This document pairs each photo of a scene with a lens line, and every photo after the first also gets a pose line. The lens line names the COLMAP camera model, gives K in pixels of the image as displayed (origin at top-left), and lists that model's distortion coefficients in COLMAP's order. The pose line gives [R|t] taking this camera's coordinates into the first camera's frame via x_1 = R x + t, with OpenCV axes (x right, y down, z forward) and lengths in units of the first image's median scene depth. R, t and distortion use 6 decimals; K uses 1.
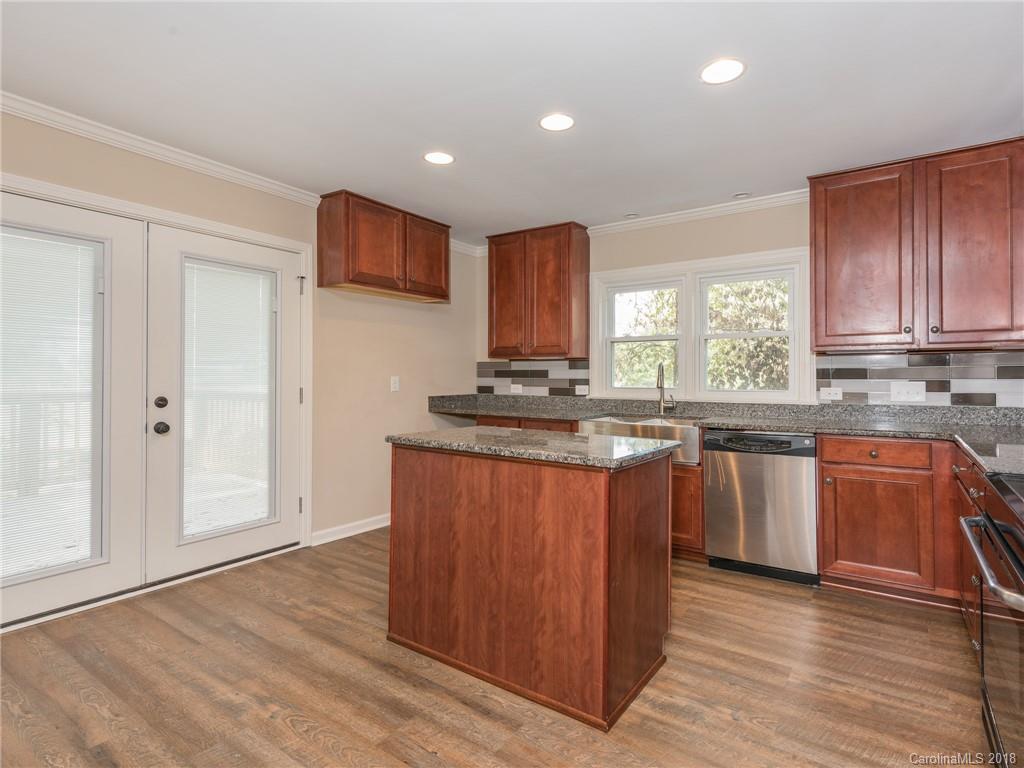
lens RADIAL K [[537.6, 0, 515.7], [0, 537.6, 371.5], [0, 0, 1]] dist [0.004857, 0.000789]
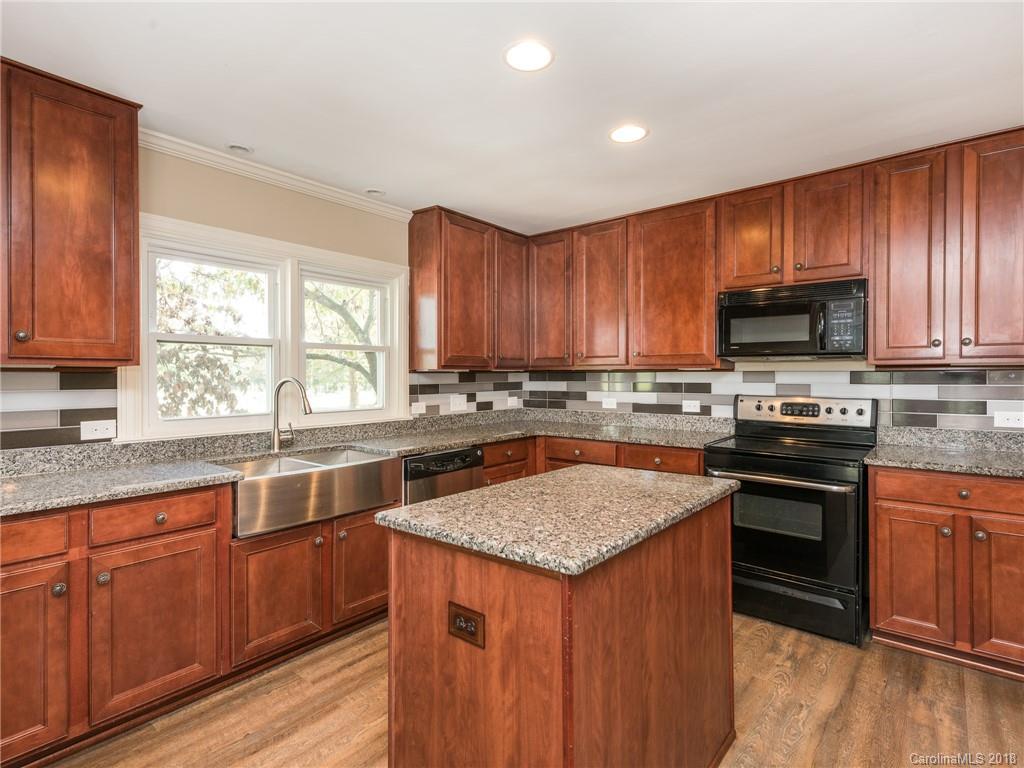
lens RADIAL K [[551.6, 0, 522.3], [0, 551.6, 378.5], [0, 0, 1]] dist [0.010928, -0.001225]
pose [[0.045093, -0.007056, 0.998958, -0.555615], [-0.004948, 0.999961, 0.007286, -0.029194], [-0.998971, -0.005272, 0.045056, 0.807714]]
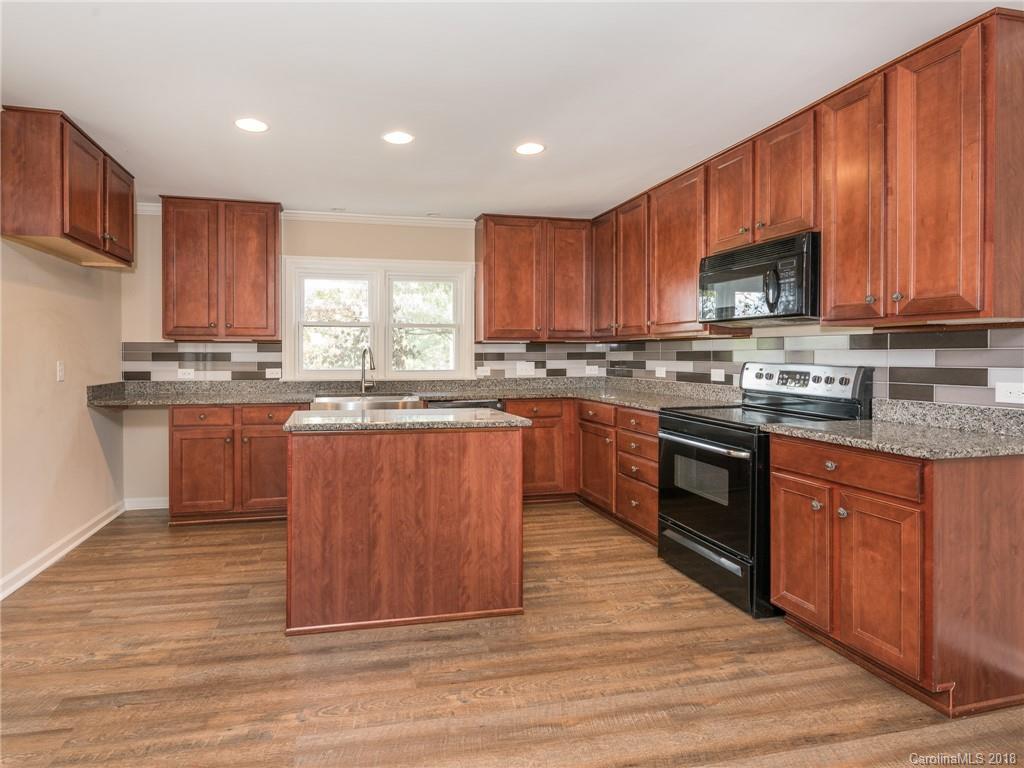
lens RADIAL K [[576.0, 0, 431.9], [0, 576.0, 360.4], [0, 0, 1]] dist [-0.001939, -0.001328]
pose [[0.685608, -0.007885, 0.727928, -0.634952], [-0.003864, 0.999888, 0.014469, -0.007802], [-0.727960, -0.012733, 0.685501, 0.088776]]
